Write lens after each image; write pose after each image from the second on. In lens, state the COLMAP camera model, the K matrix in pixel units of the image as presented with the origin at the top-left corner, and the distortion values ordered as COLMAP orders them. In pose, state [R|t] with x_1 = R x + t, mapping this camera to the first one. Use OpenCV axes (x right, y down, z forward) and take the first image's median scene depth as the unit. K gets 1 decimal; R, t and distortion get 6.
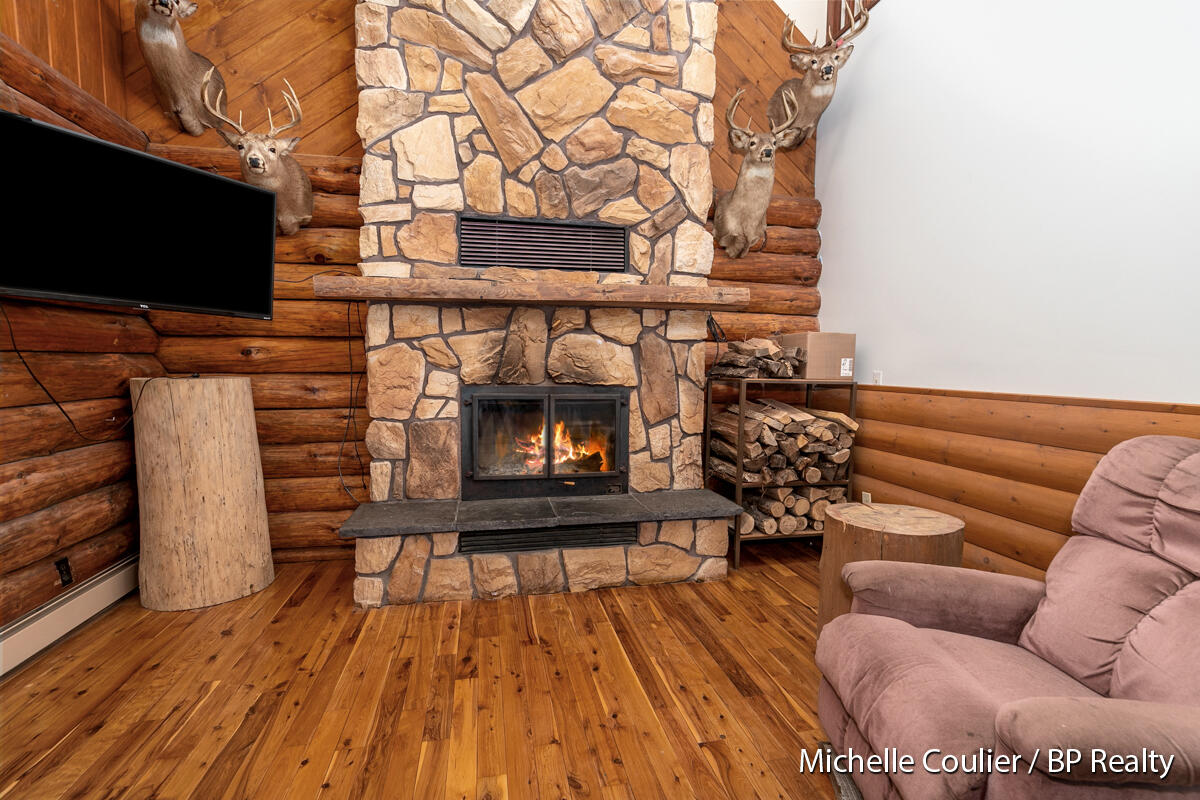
lens RADIAL K [[548.2, 0, 607.1], [0, 548.2, 411.8], [0, 0, 1]] dist [-0.010495, 0.000247]
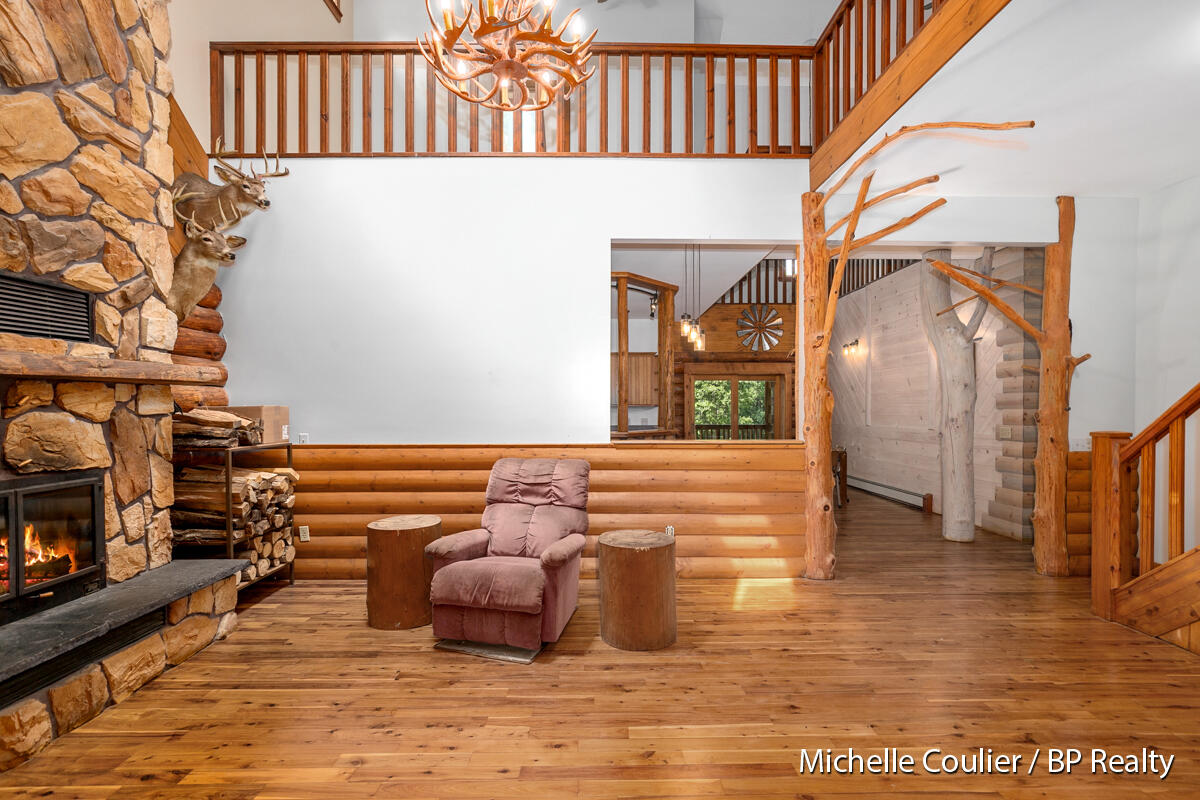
lens RADIAL K [[548.2, 0, 607.1], [0, 548.2, 411.8], [0, 0, 1]] dist [-0.010495, 0.000247]
pose [[0.207369, -0.022984, 0.977993, -0.679622], [0.091016, 0.995841, 0.004105, -0.068019], [-0.974020, 0.088161, 0.208599, -0.005046]]
